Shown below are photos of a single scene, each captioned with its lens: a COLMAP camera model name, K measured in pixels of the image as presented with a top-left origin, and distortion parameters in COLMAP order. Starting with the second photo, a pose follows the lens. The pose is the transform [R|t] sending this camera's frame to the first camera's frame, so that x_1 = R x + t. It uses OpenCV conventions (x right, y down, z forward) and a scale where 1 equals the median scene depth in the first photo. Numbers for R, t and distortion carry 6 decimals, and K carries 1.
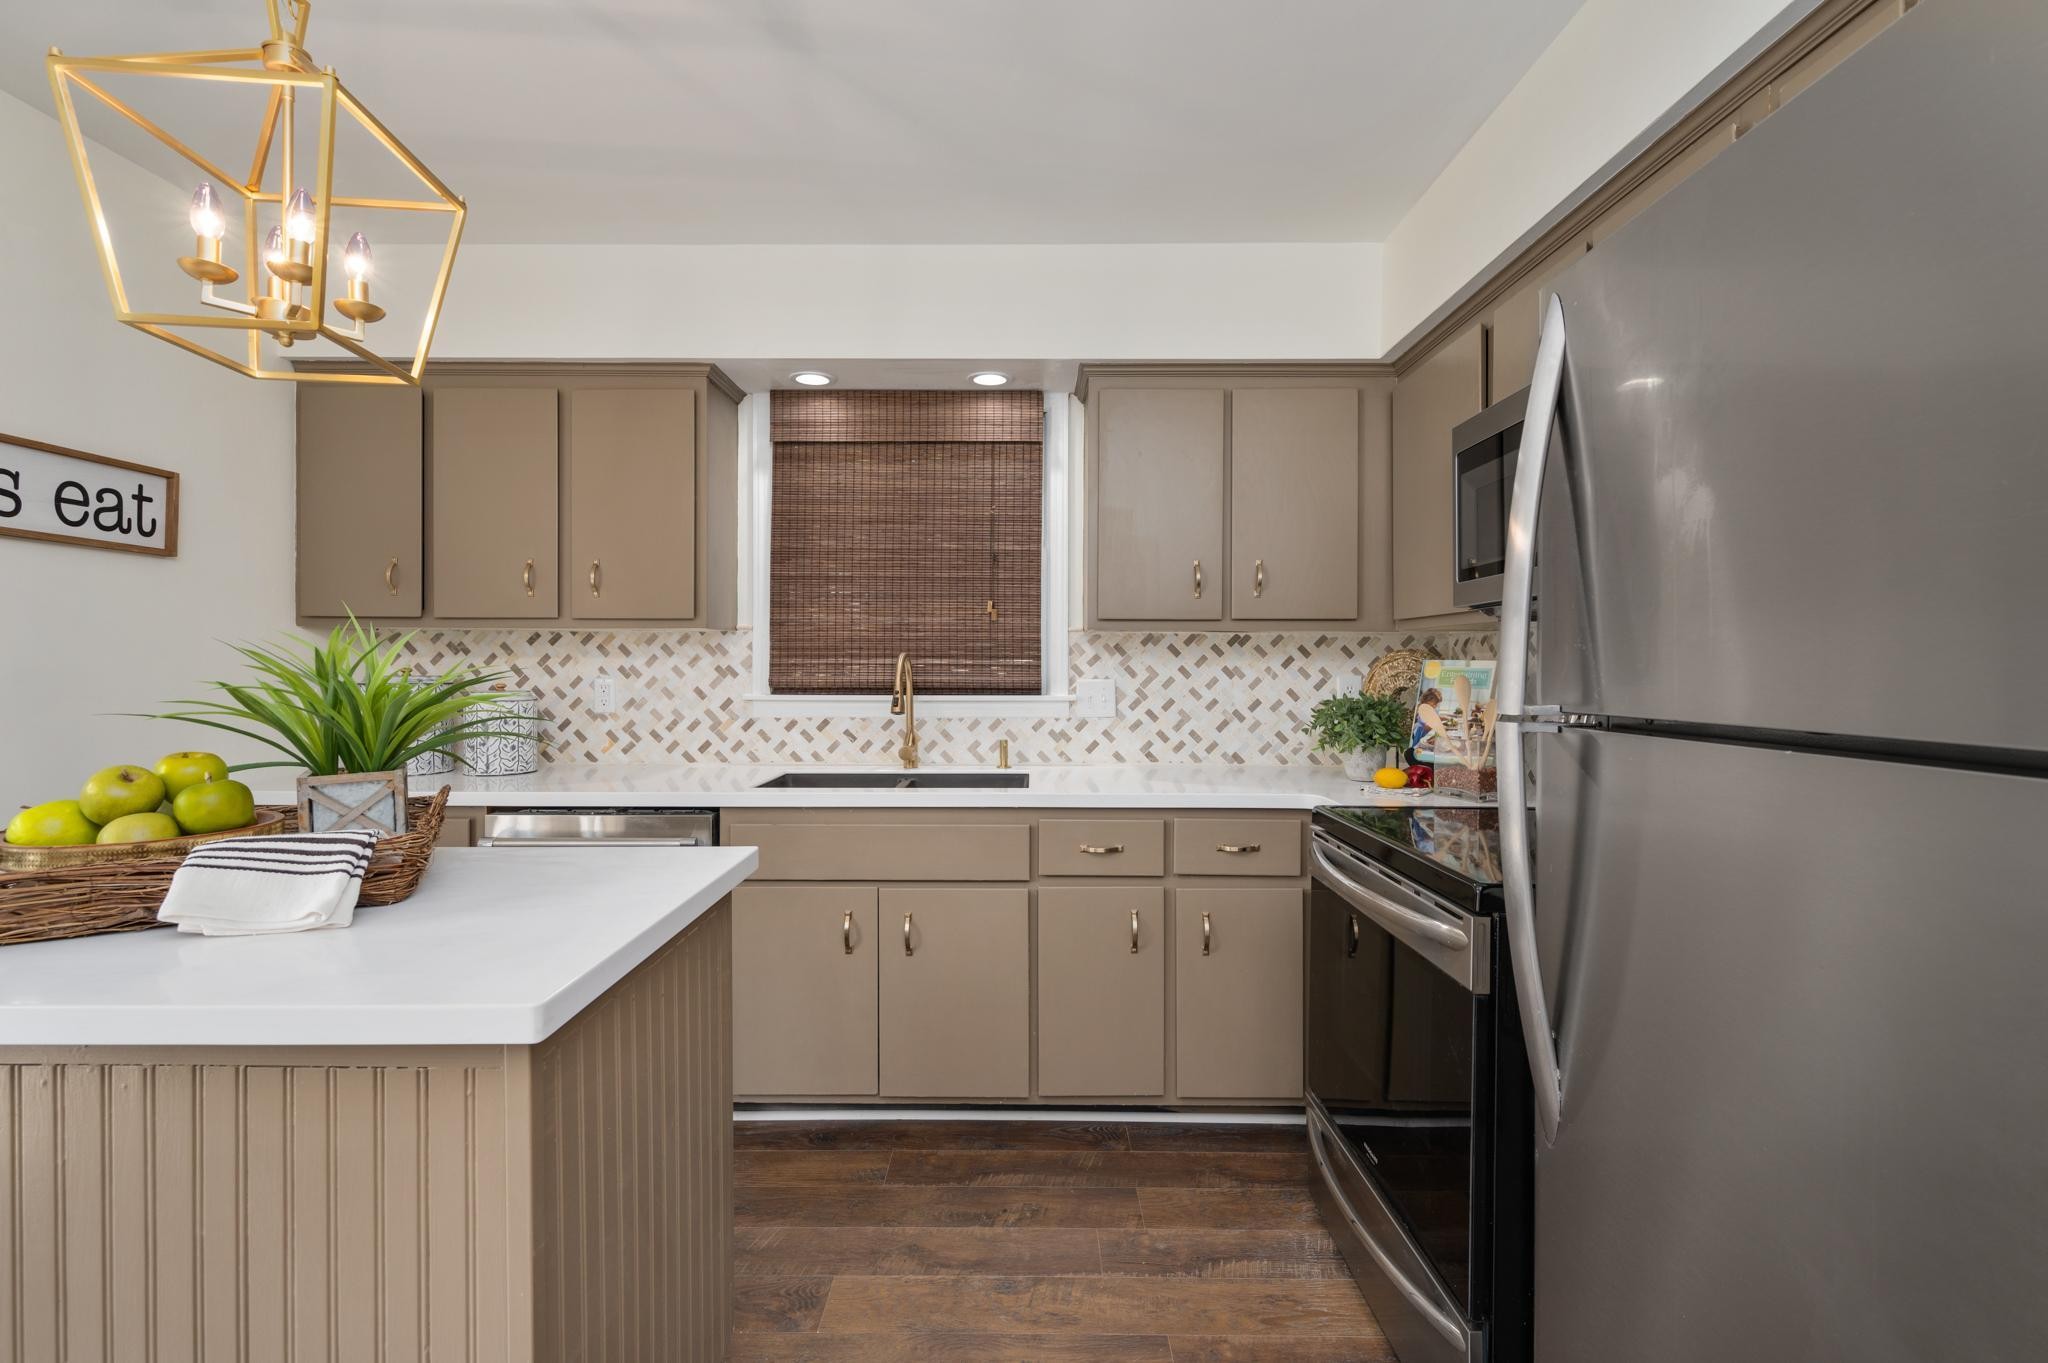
lens RADIAL K [[895.0, 0, 1011.5], [0, 895.0, 666.3], [0, 0, 1]] dist [0.000513, 0.000014]
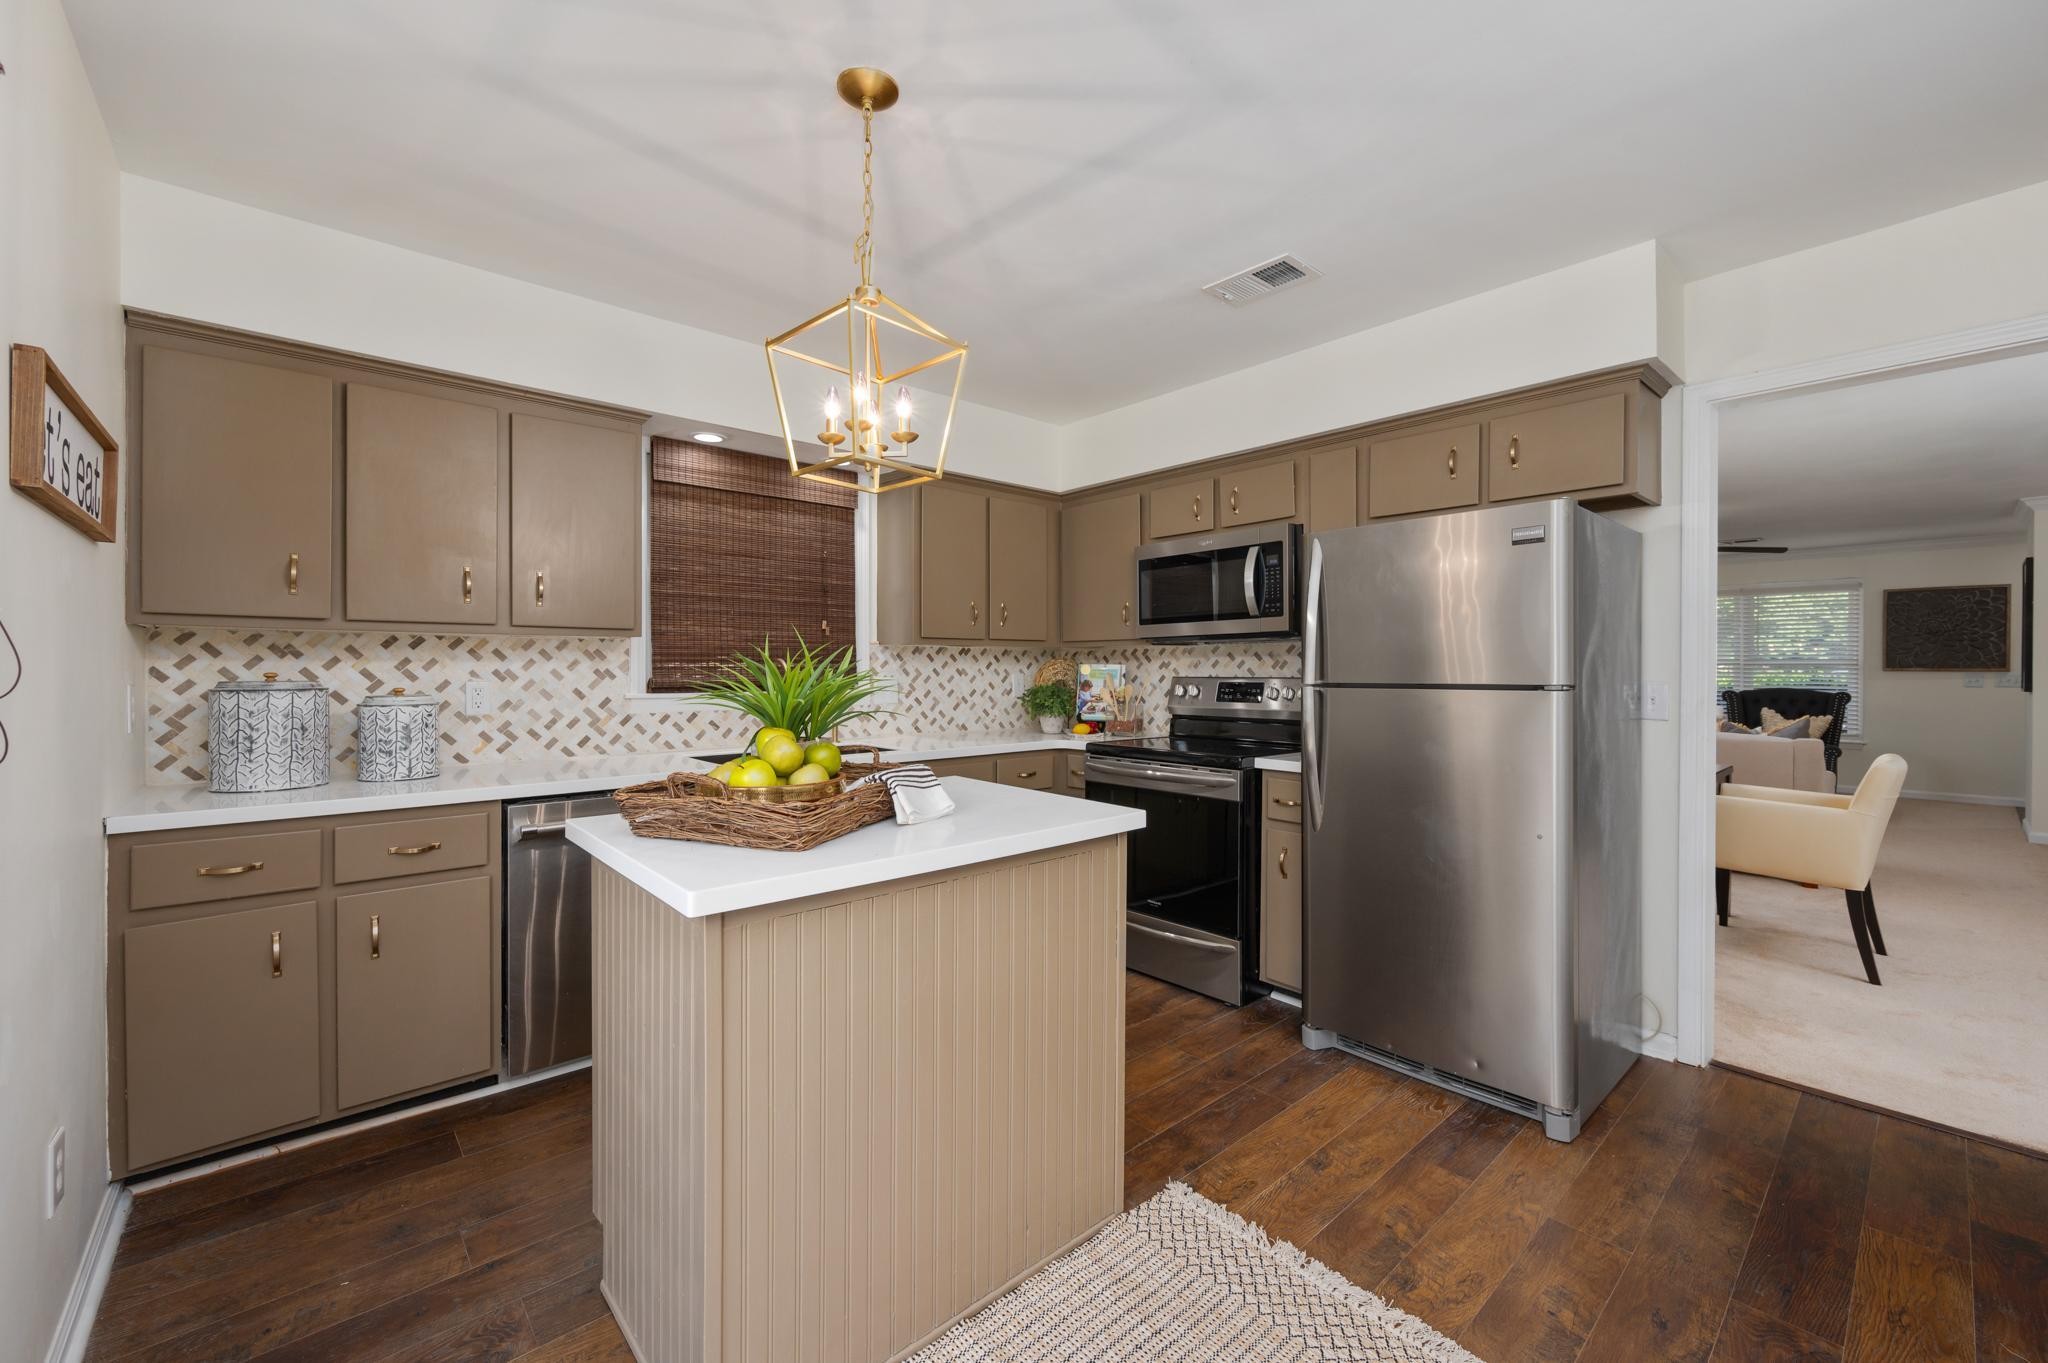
lens RADIAL K [[822.3, 0, 988.7], [0, 822.3, 669.0], [0, 0, 1]] dist [0.001780, -0.000483]
pose [[0.755297, -0.003396, 0.655373, -0.650816], [0.003607, 0.999993, 0.001025, 0.000034], [-0.655372, 0.001590, 0.755304, -0.110027]]
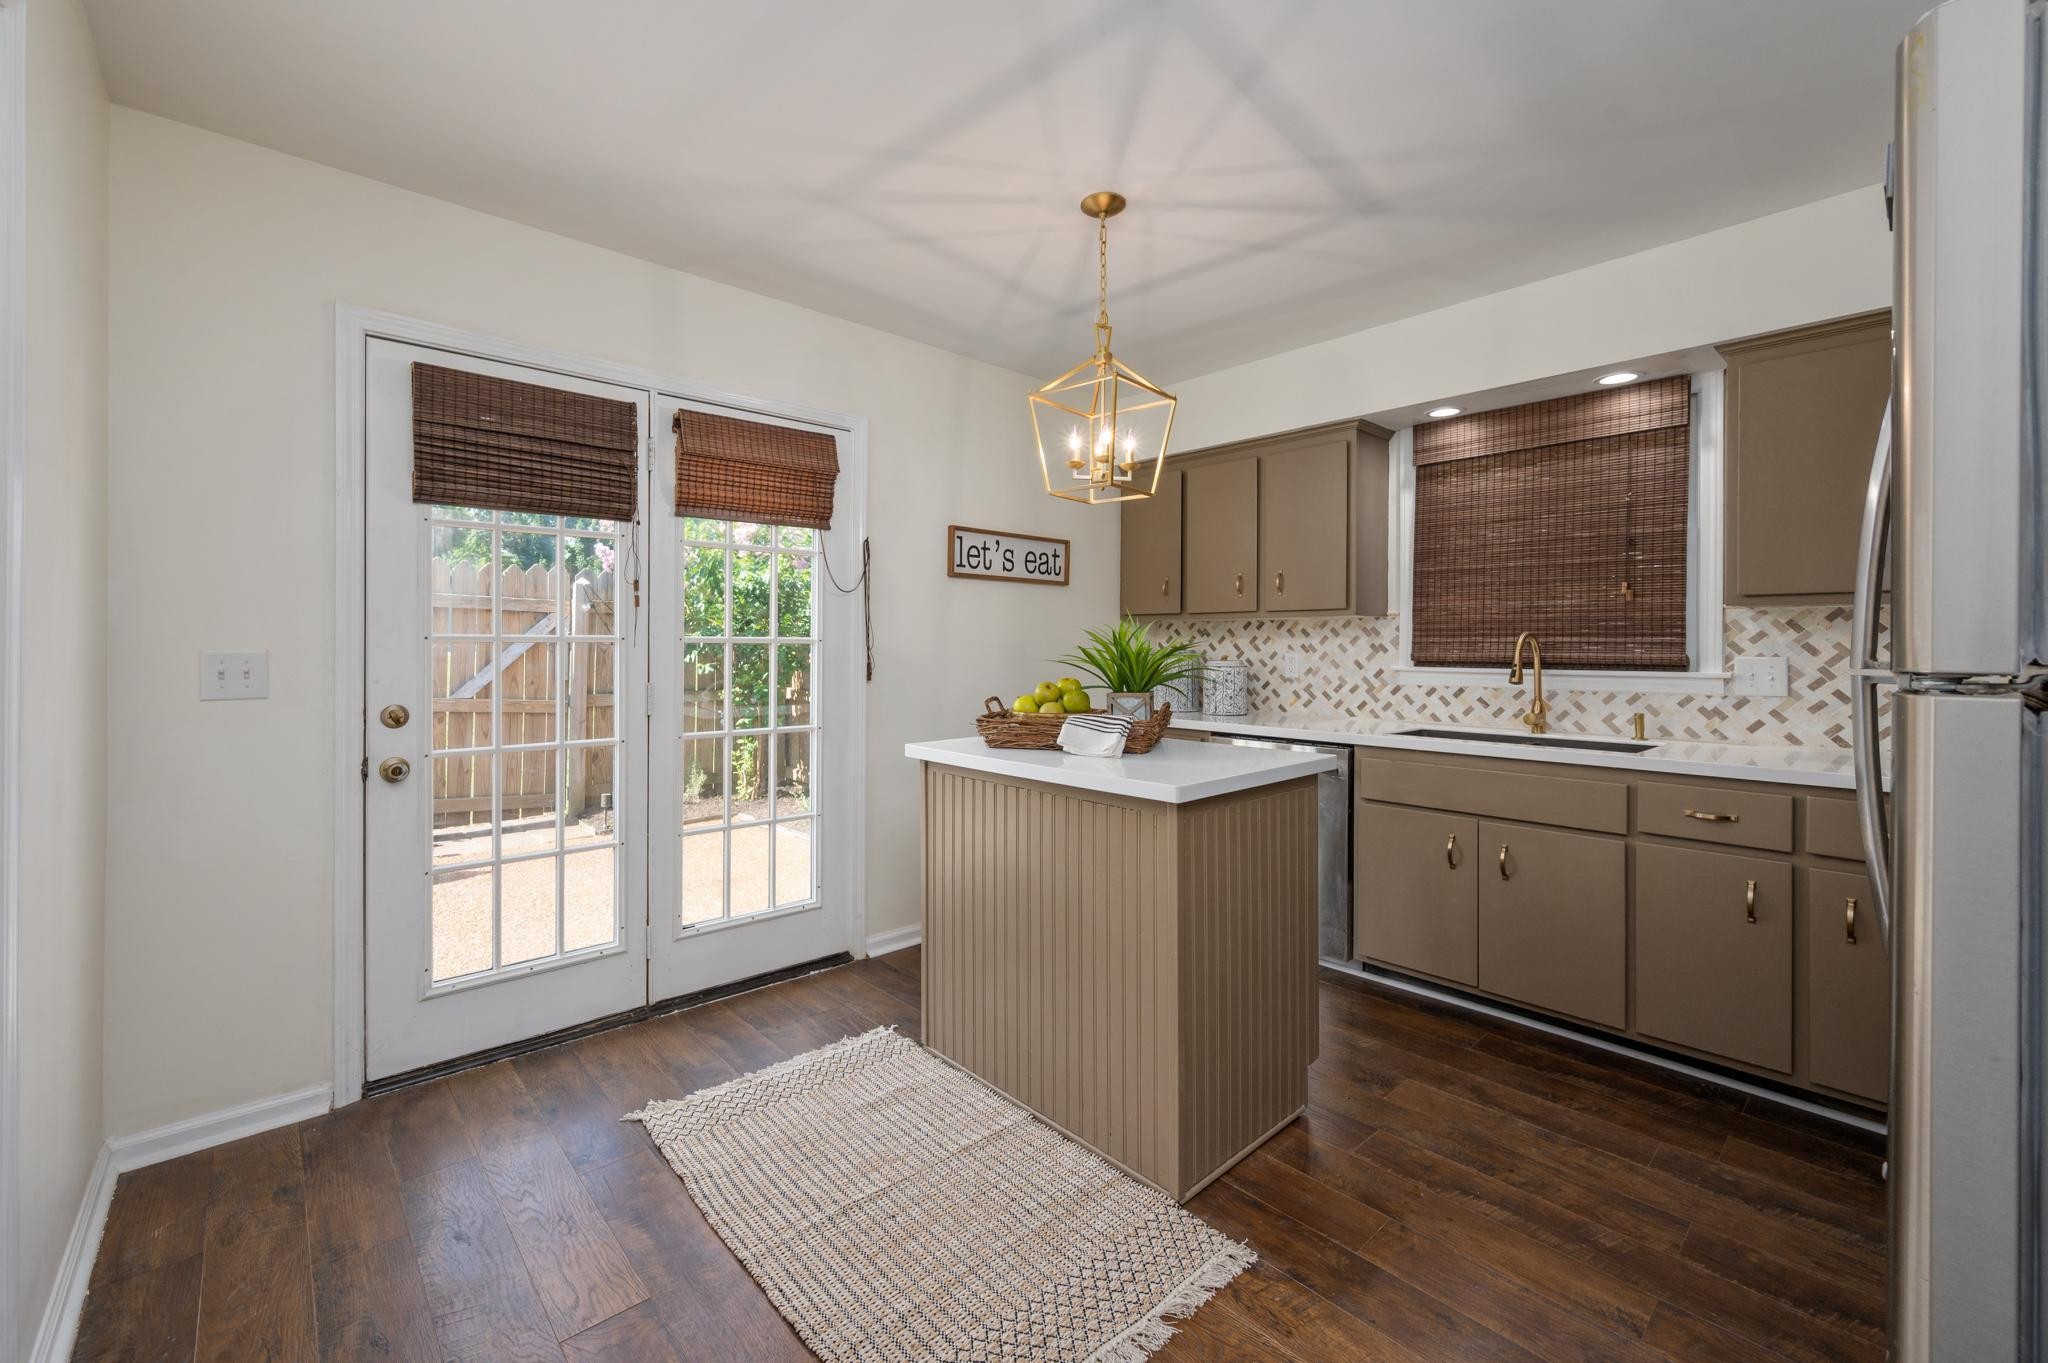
lens RADIAL K [[822.3, 0, 1006.9], [0, 822.3, 646.7], [0, 0, 1]] dist [0.001780, -0.000483]
pose [[0.672523, 0.001073, -0.740075, 0.205647], [-0.005965, 0.999974, -0.003970, 0.011797], [0.740052, 0.007084, 0.672513, -0.204281]]
